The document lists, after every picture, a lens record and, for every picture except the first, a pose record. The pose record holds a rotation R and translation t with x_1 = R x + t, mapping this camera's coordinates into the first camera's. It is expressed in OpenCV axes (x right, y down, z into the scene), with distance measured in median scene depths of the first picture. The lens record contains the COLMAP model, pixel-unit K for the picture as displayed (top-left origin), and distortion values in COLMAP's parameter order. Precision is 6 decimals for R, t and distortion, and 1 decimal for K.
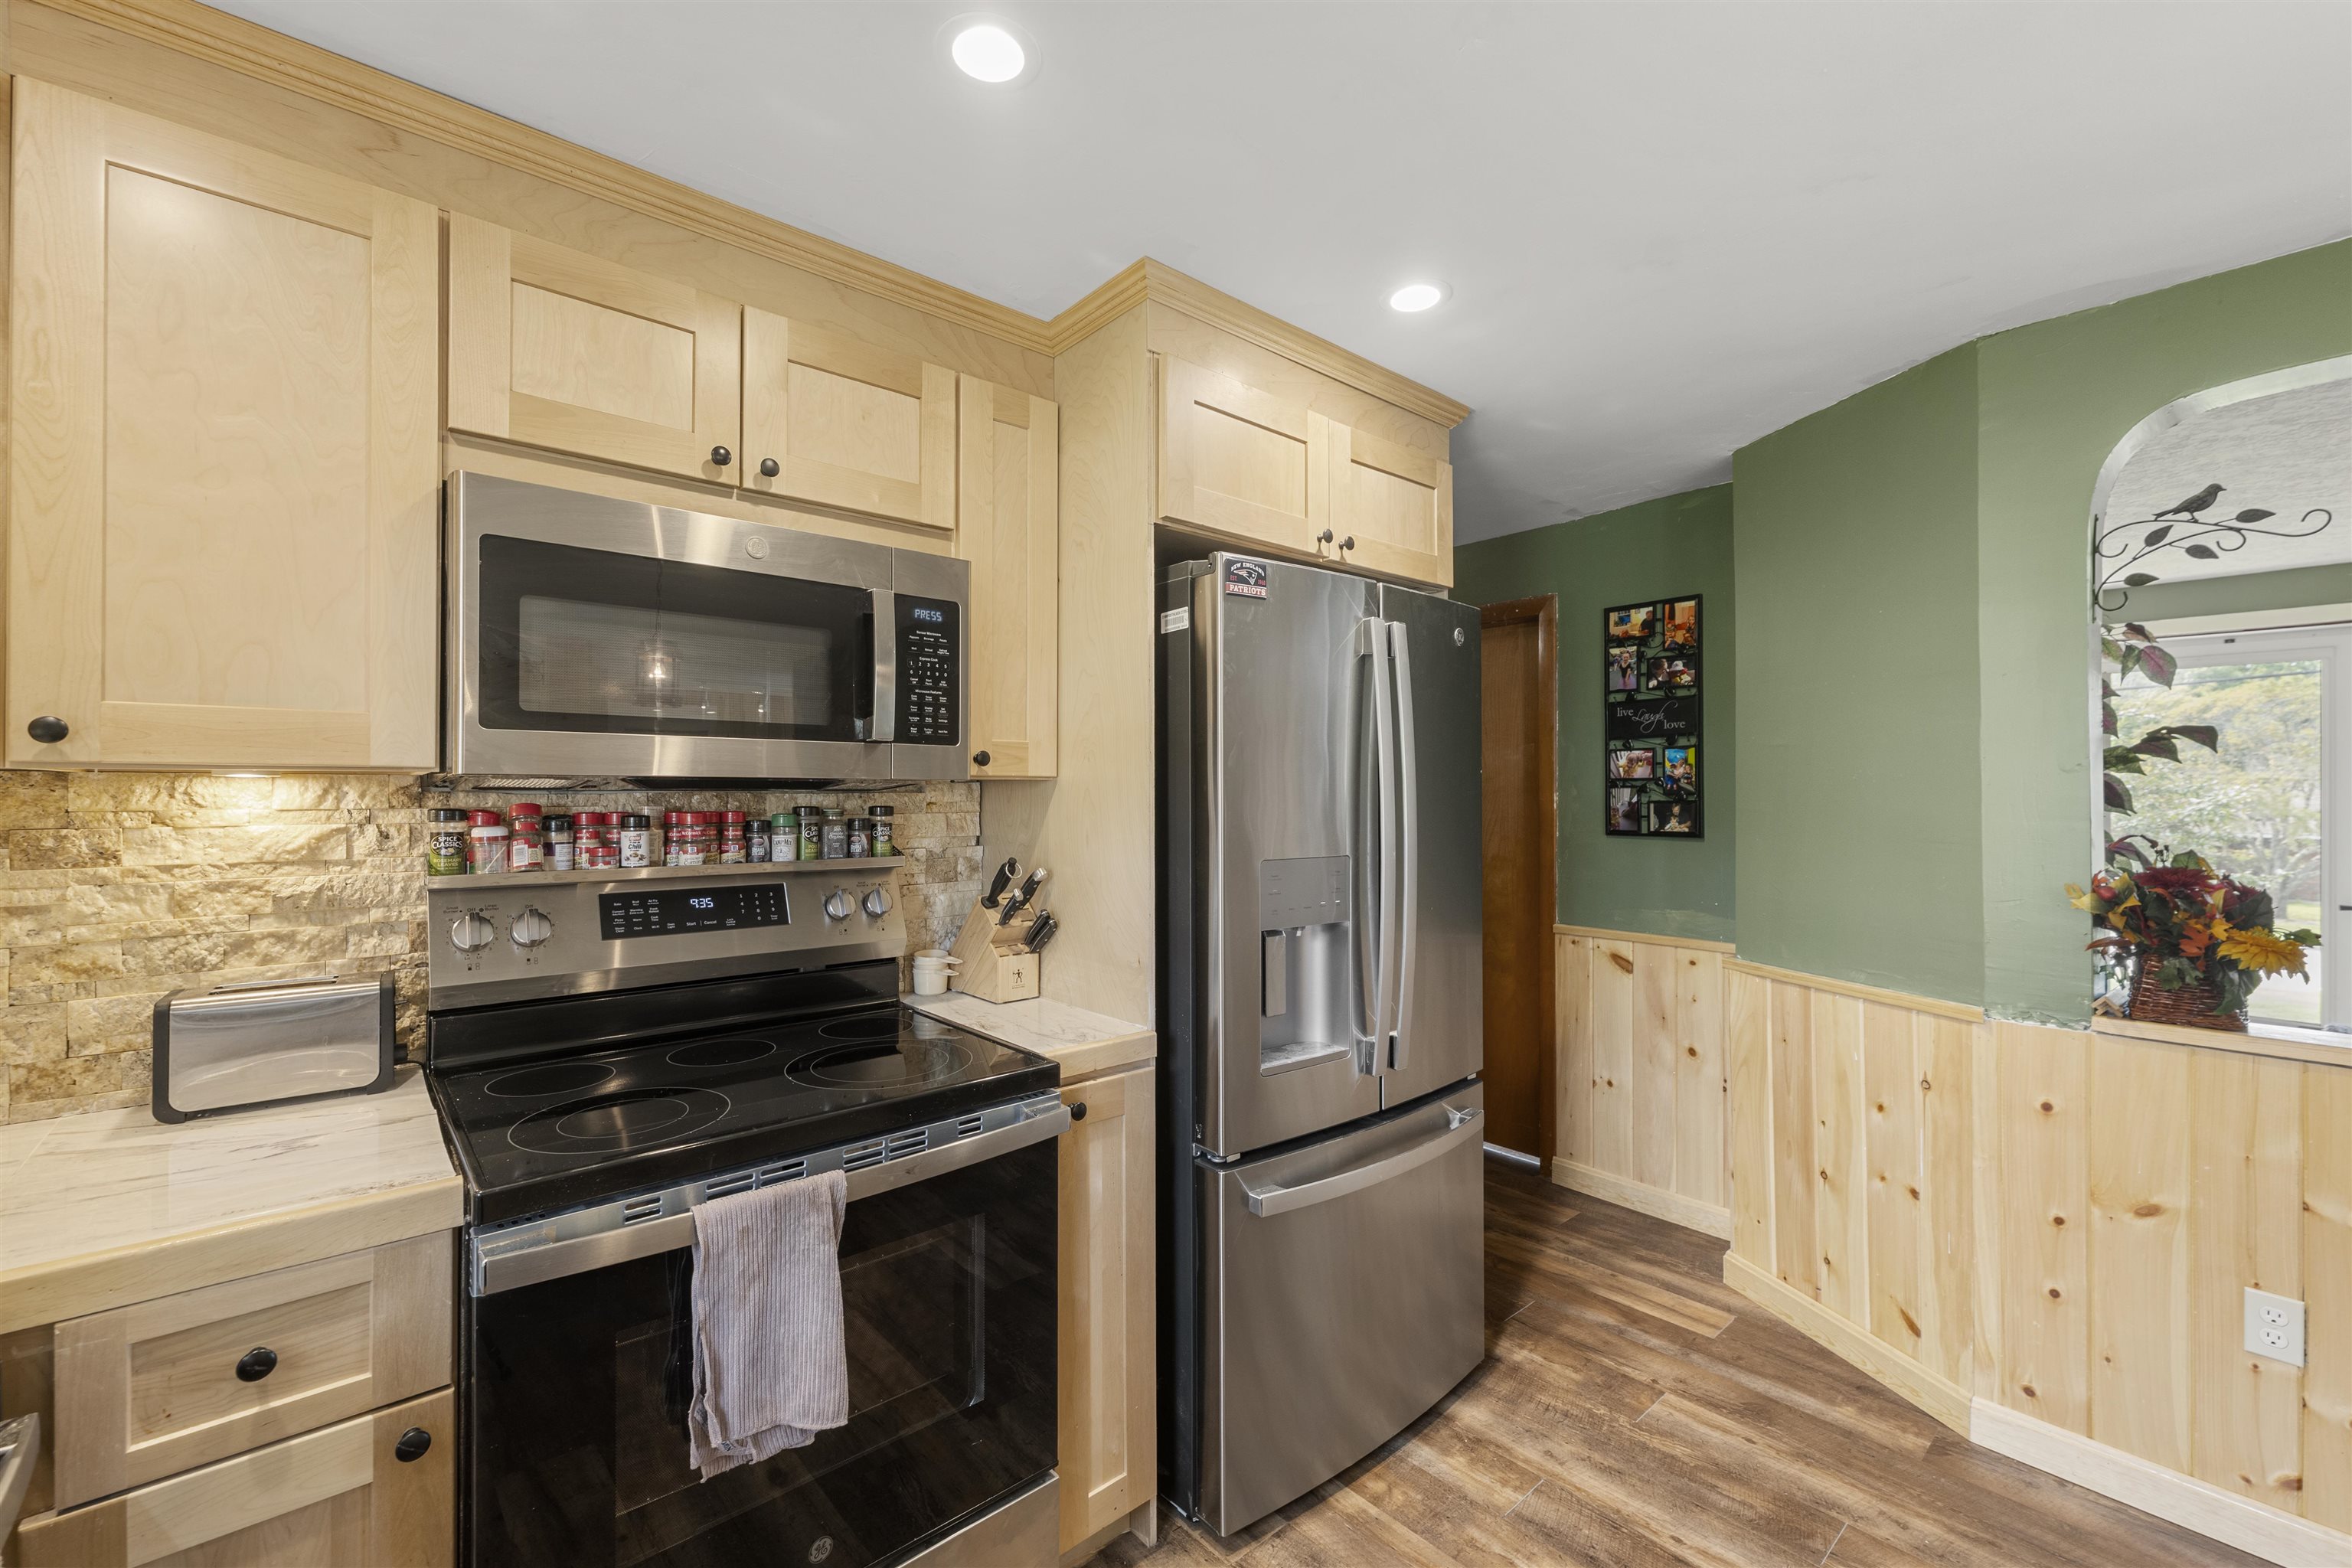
lens RADIAL K [[968.2, 0, 1167.0], [0, 968.2, 791.1], [0, 0, 1]] dist [0.003207, 0.000220]
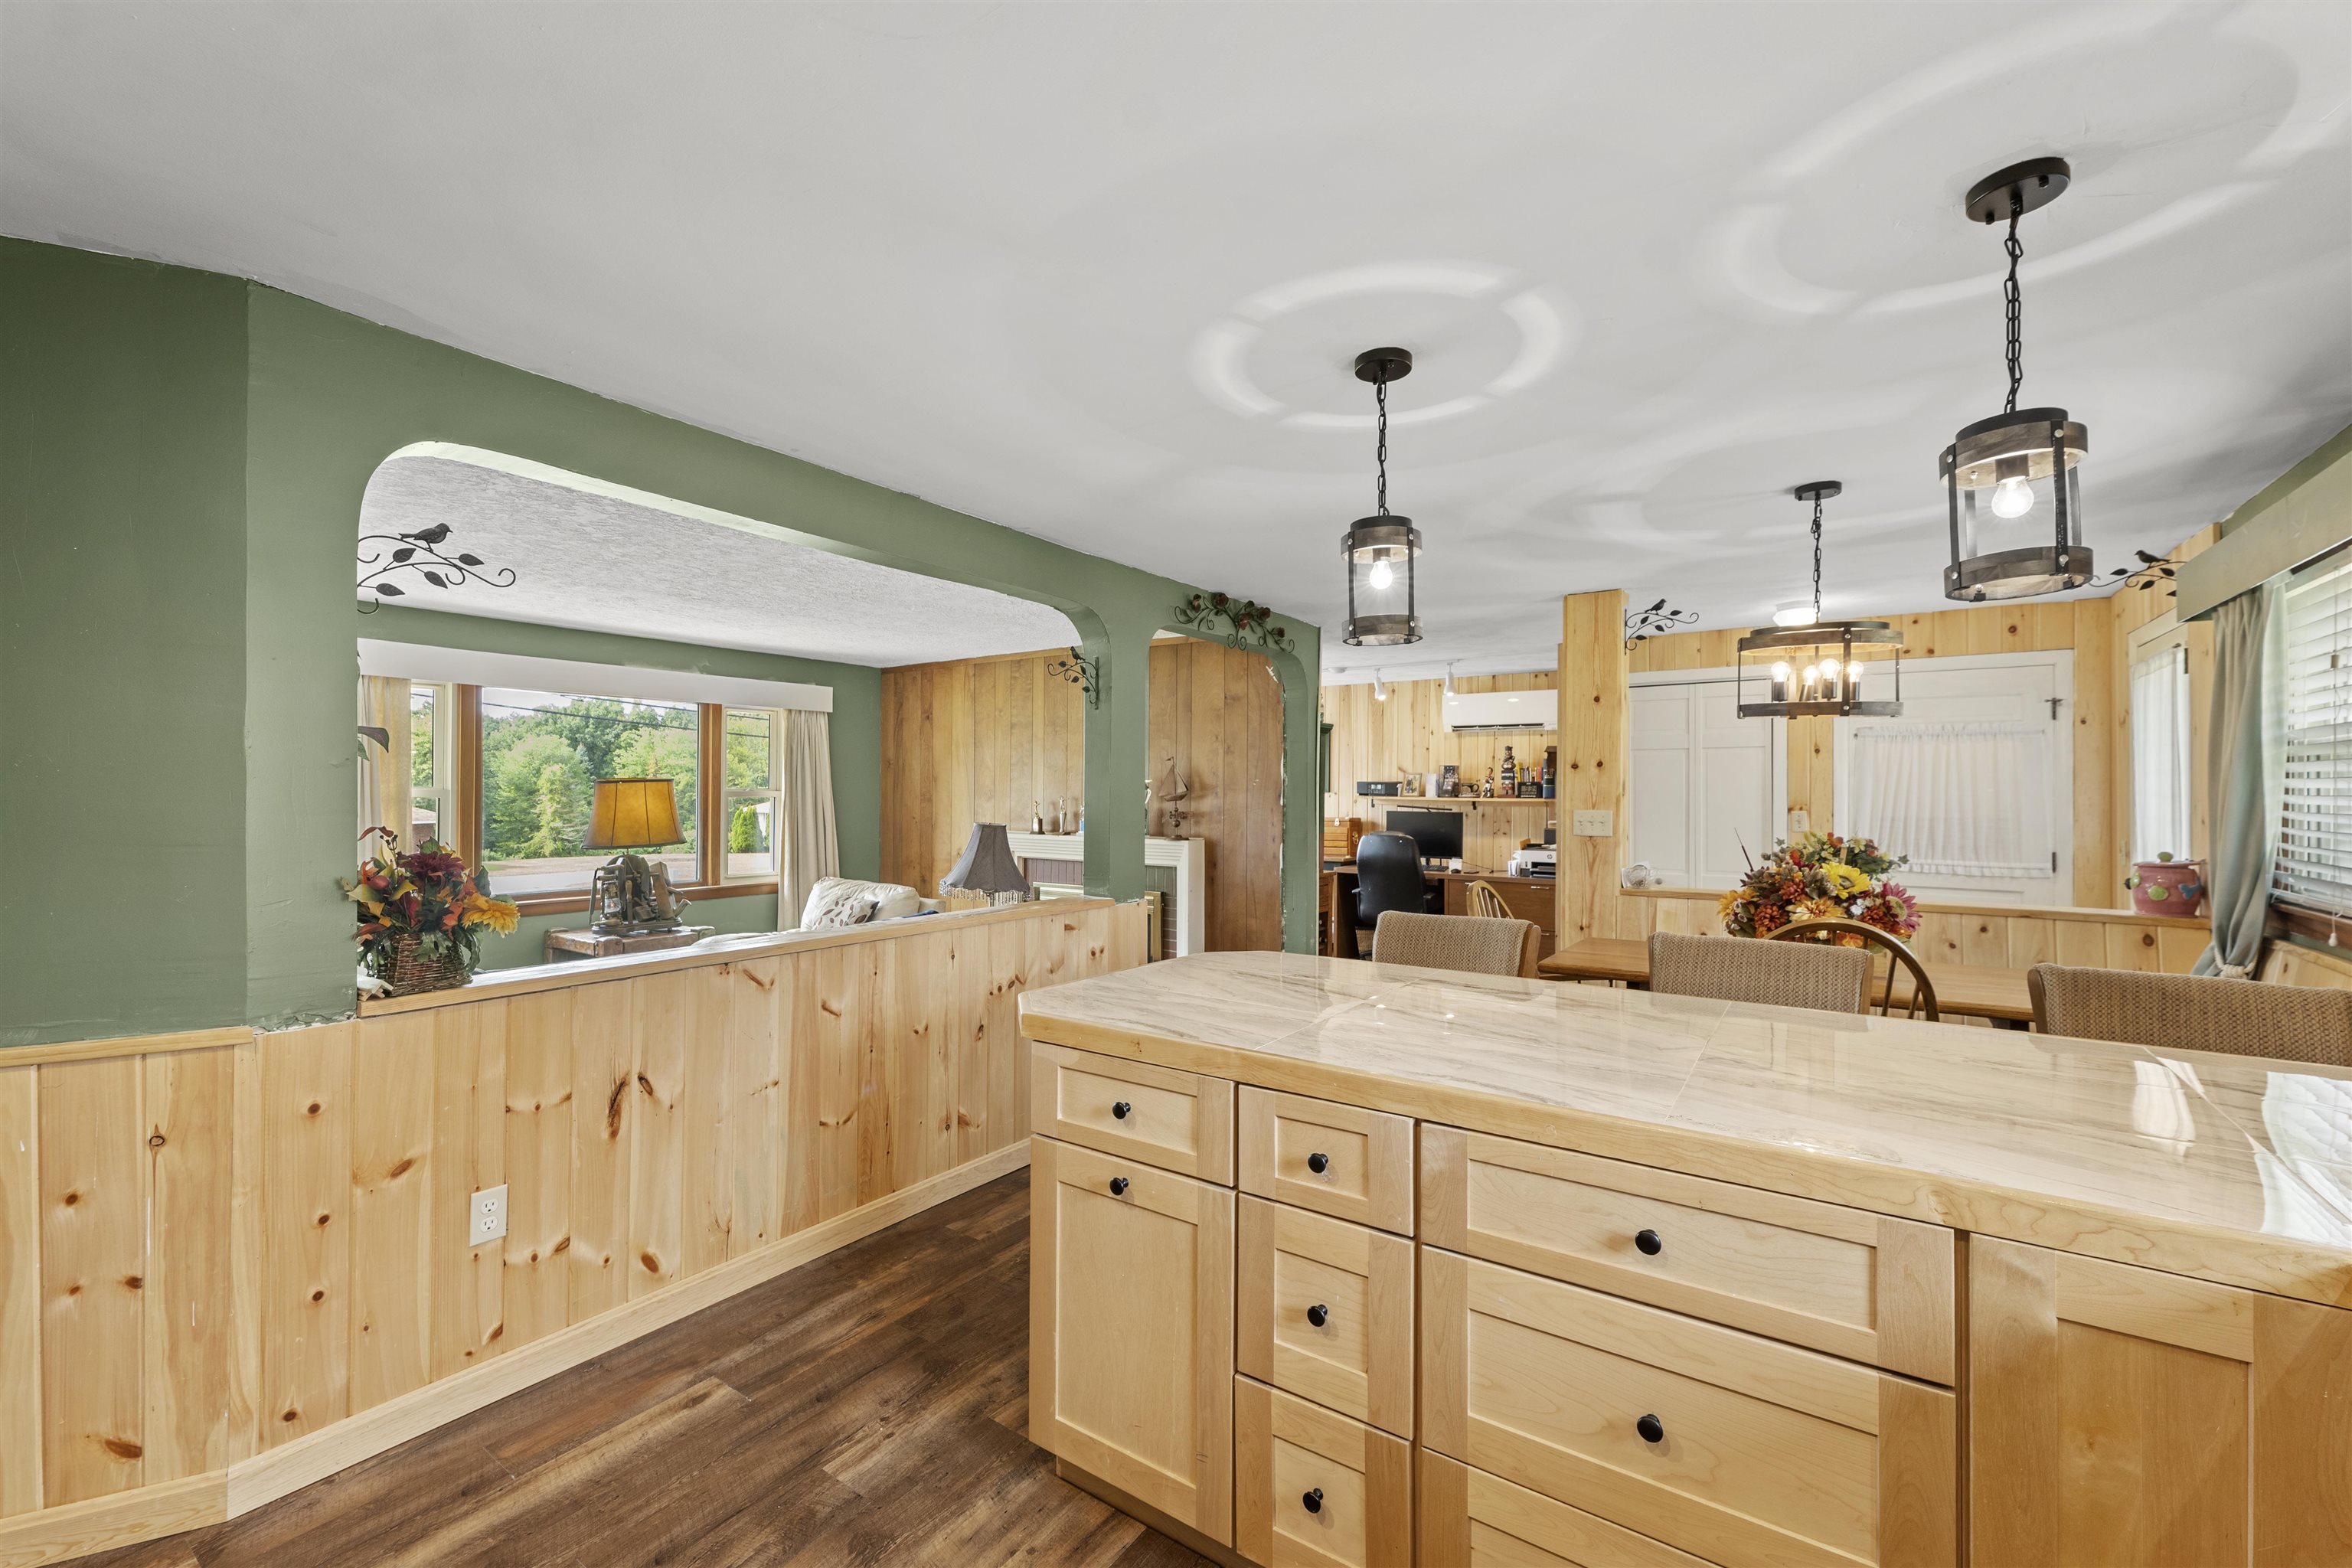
lens RADIAL K [[968.2, 0, 1172.9], [0, 968.2, 786.8], [0, 0, 1]] dist [0.003207, 0.000220]
pose [[-0.252244, 0.003314, 0.967658, -0.275133], [-0.007681, 0.999956, -0.005427, 0.000374], [-0.967633, -0.008801, -0.252207, 0.442986]]
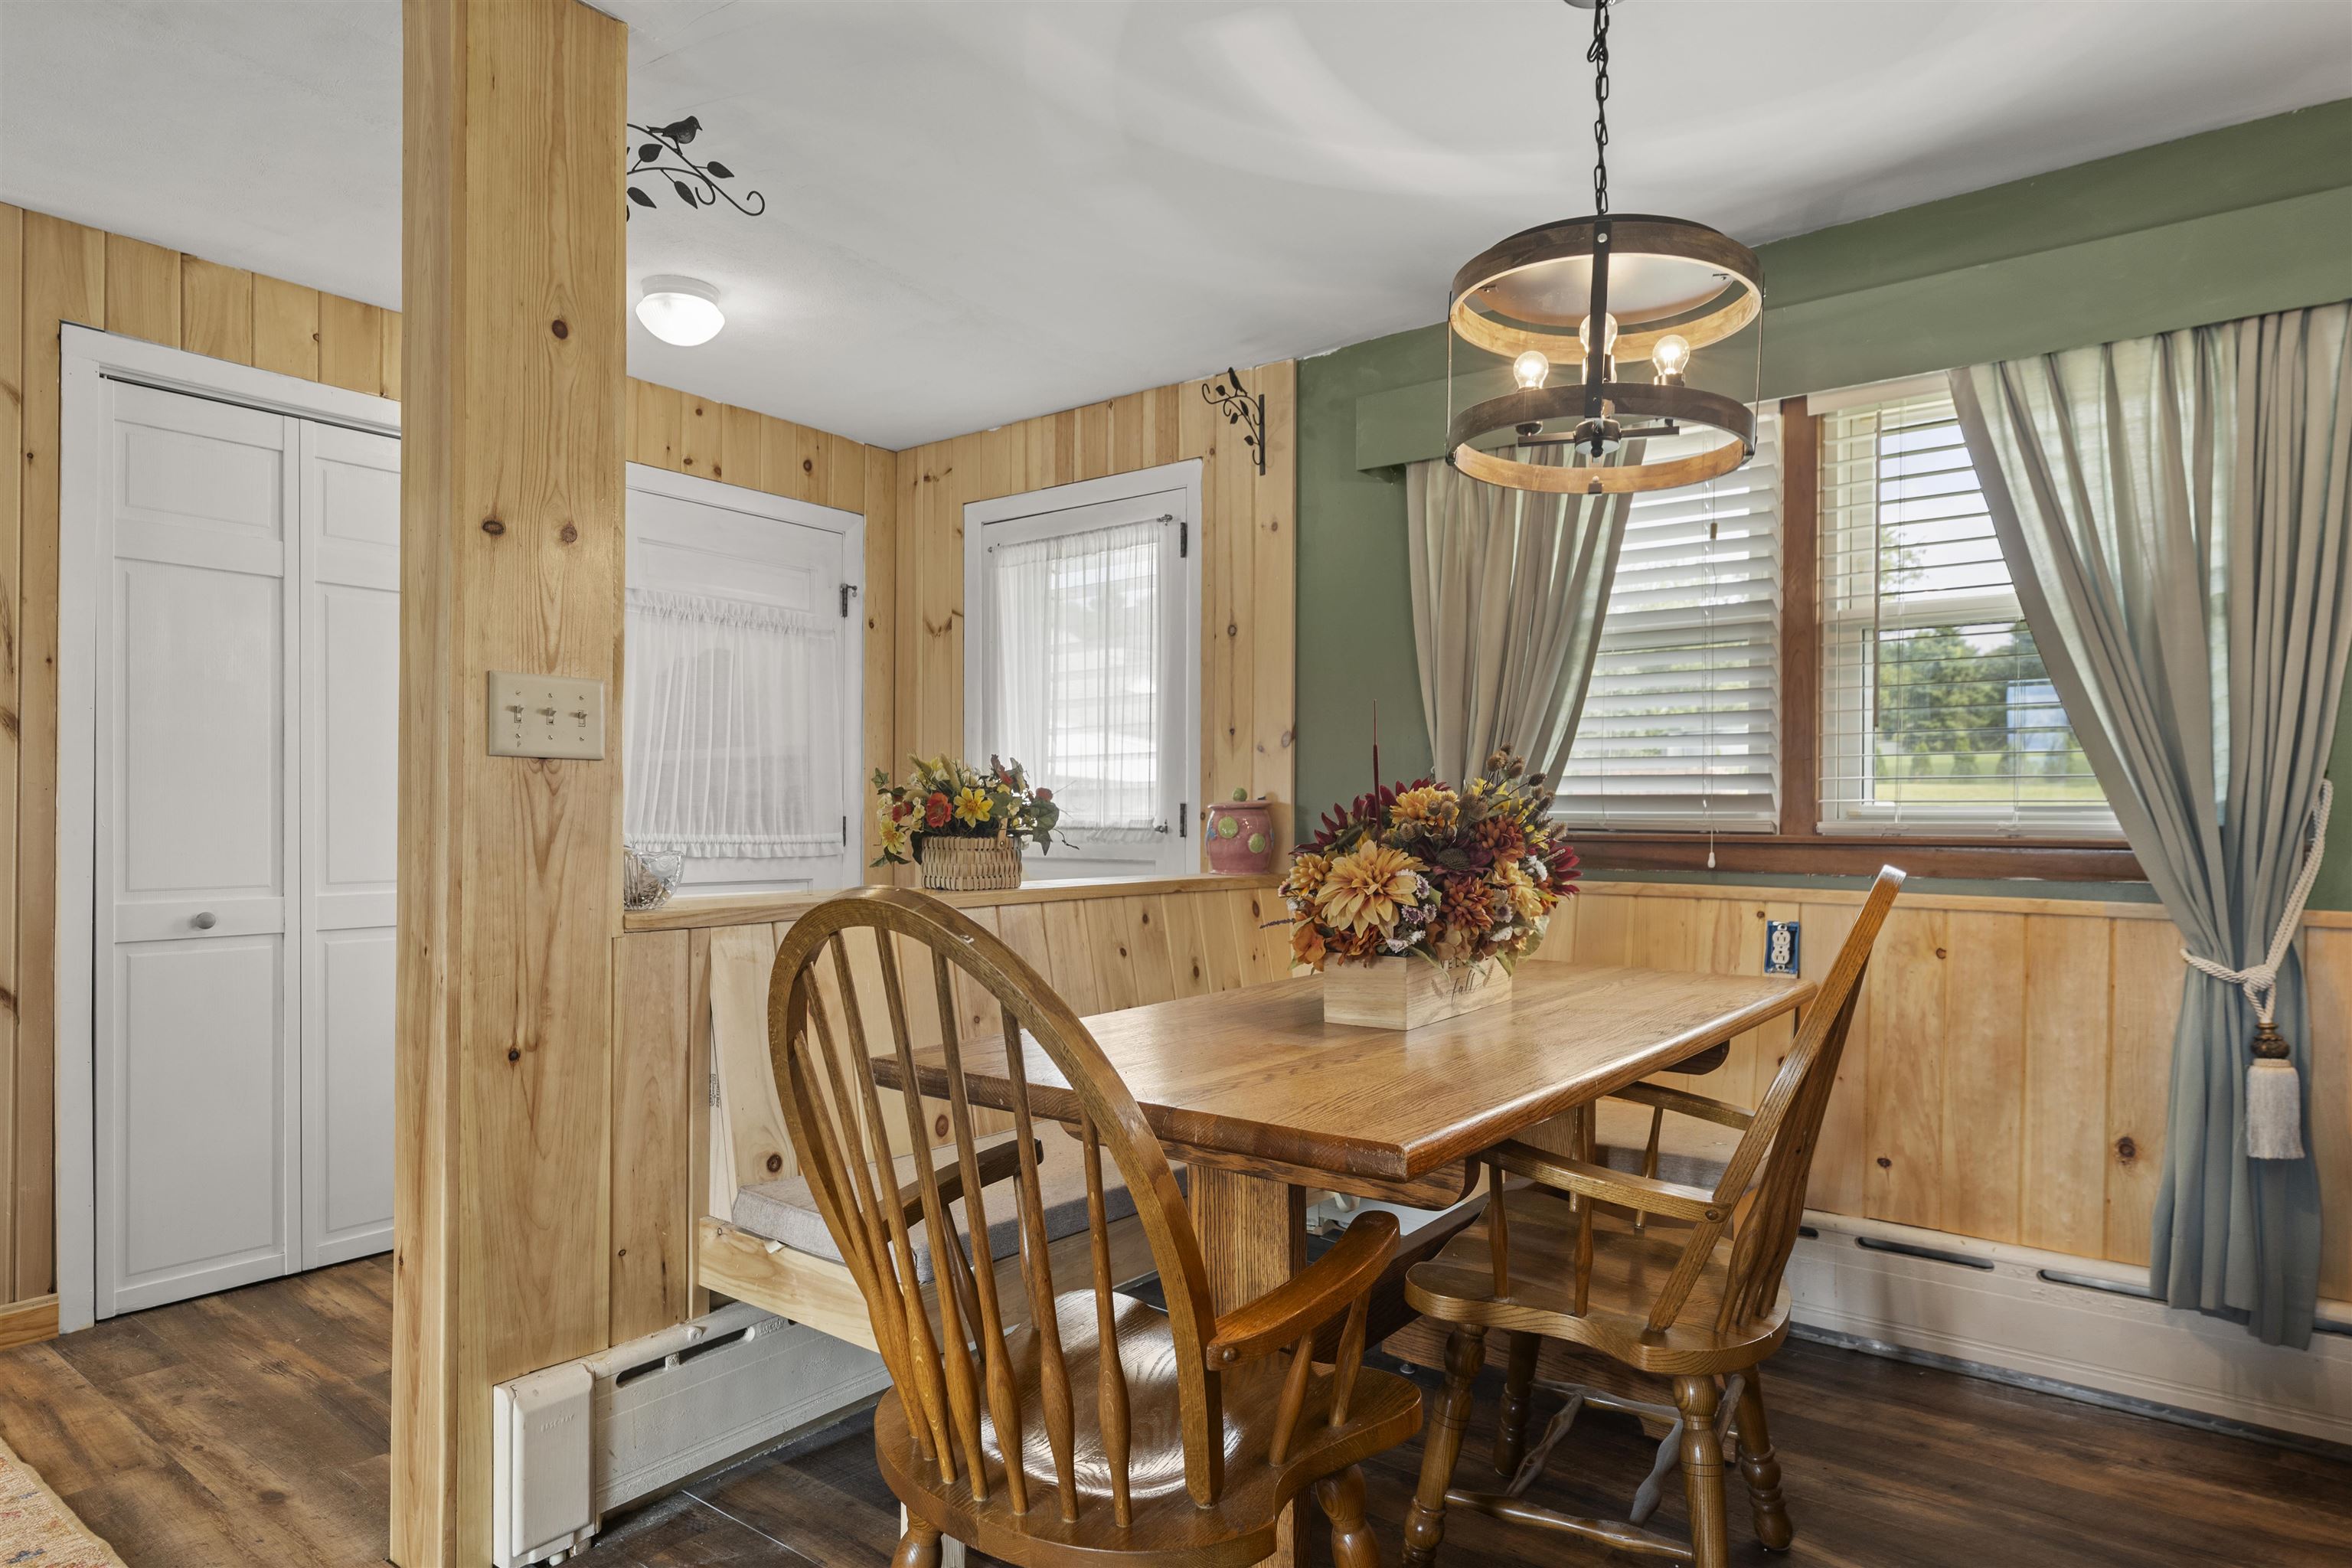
lens RADIAL K [[1331.0, 0, 1193.1], [0, 1331.0, 816.2], [0, 0, 1]] dist [0.003731, 0.000783]
pose [[-0.977983, -0.006425, -0.208585, 1.591274], [-0.005488, 0.999972, -0.005068, 0.156793], [0.208611, -0.003812, -0.977991, -0.065494]]
